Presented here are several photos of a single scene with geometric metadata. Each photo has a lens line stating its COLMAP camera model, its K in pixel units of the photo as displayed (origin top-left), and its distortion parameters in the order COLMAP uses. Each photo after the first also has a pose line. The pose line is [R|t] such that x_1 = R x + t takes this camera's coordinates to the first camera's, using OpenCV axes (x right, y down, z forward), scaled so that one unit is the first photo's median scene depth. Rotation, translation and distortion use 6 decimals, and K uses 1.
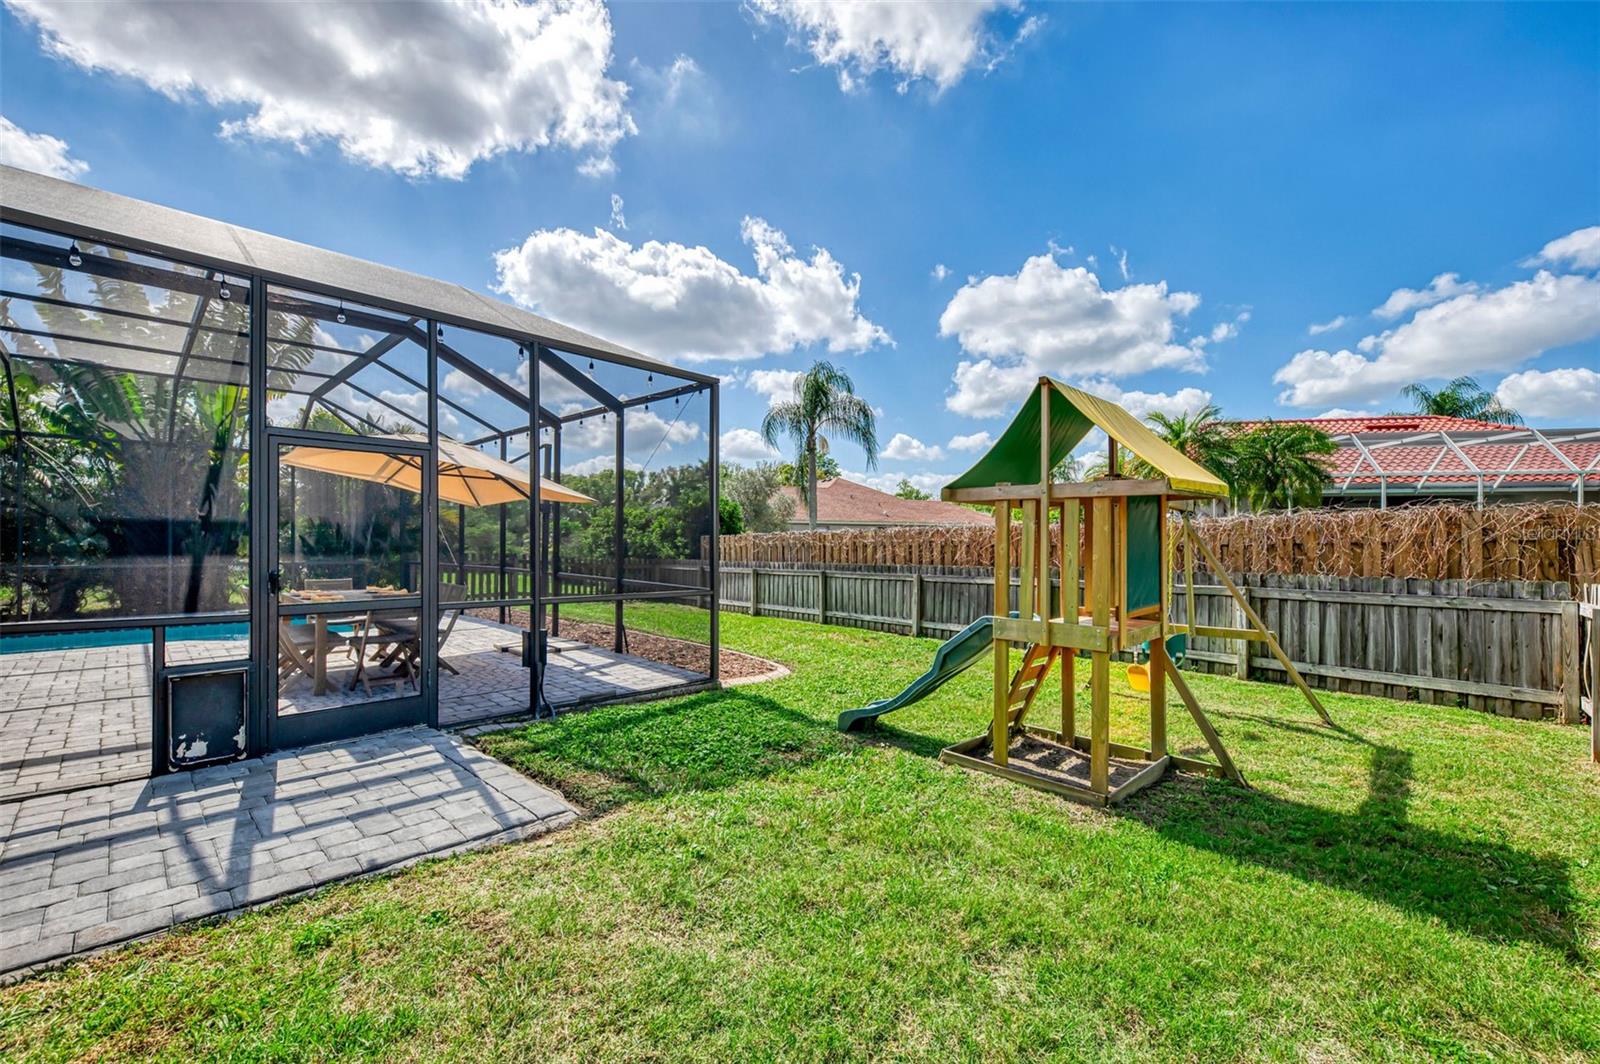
lens RADIAL K [[681.1, 0, 800.0], [0, 681.1, 532.0], [0, 0, 1]] dist [-0.001565, -0.000132]
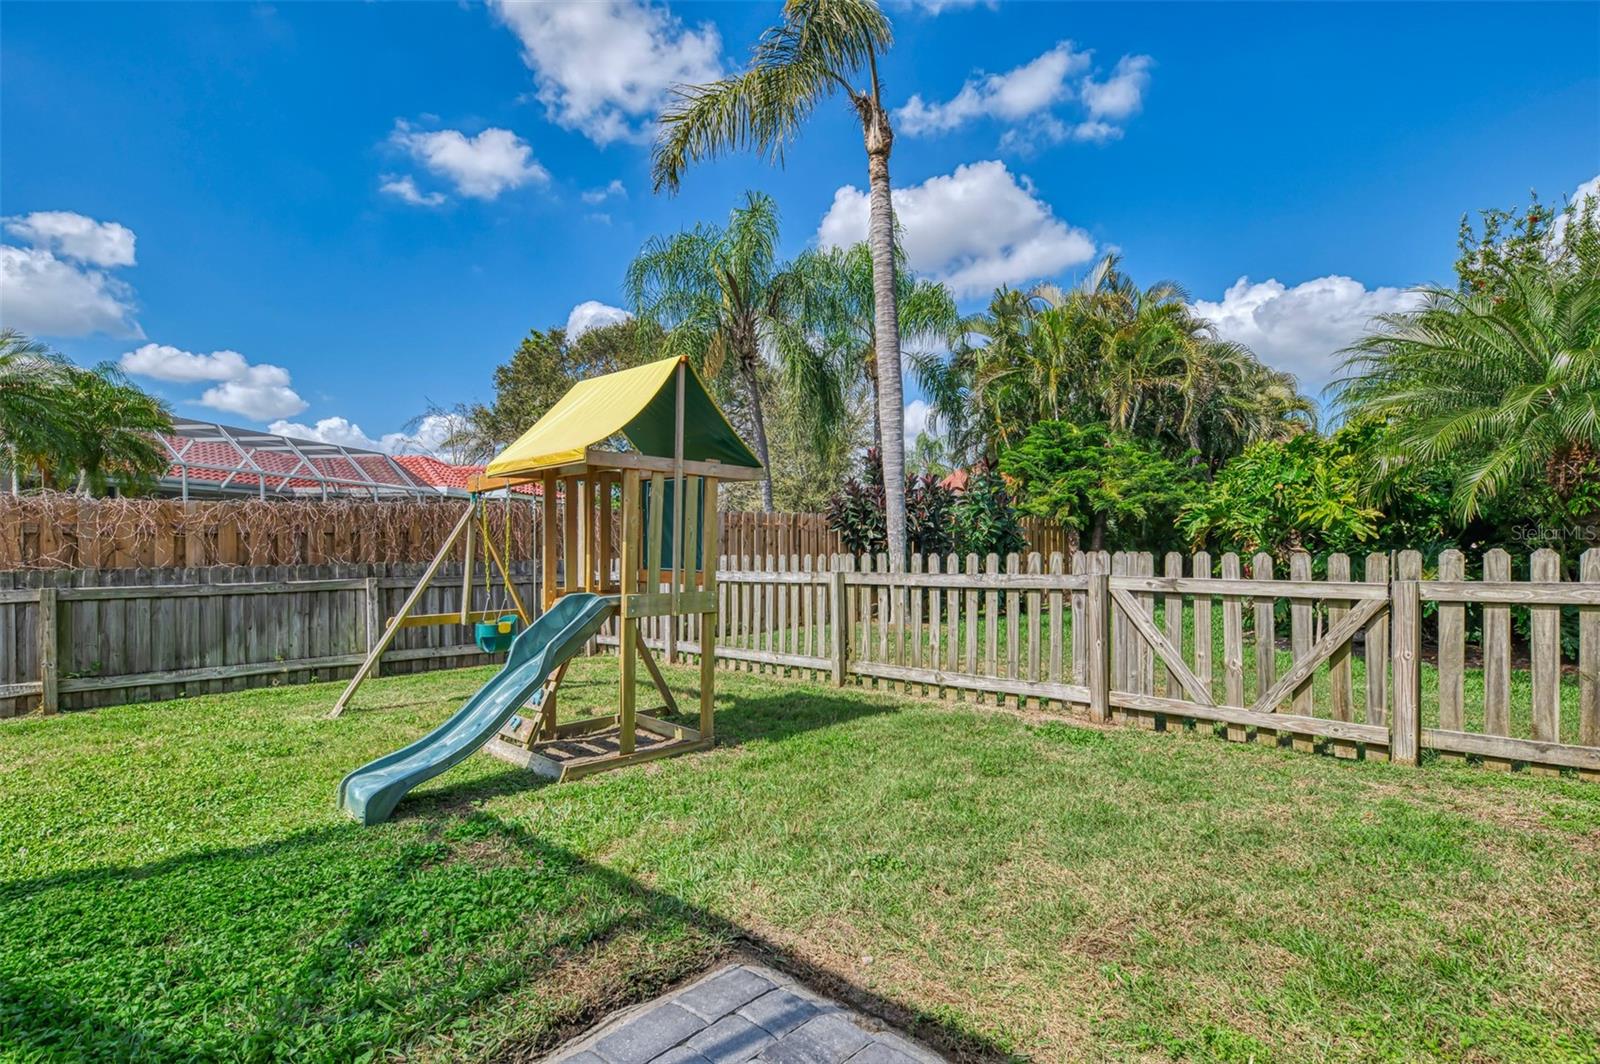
lens RADIAL K [[823.9, 0, 800.5], [0, 823.9, 541.2], [0, 0, 1]] dist [0.001271, 0.000287]
pose [[-0.079918, 0.006028, 0.996783, -0.527510], [-0.013034, 0.999890, -0.007092, 0.030767], [-0.996716, -0.013558, -0.079831, 0.518771]]
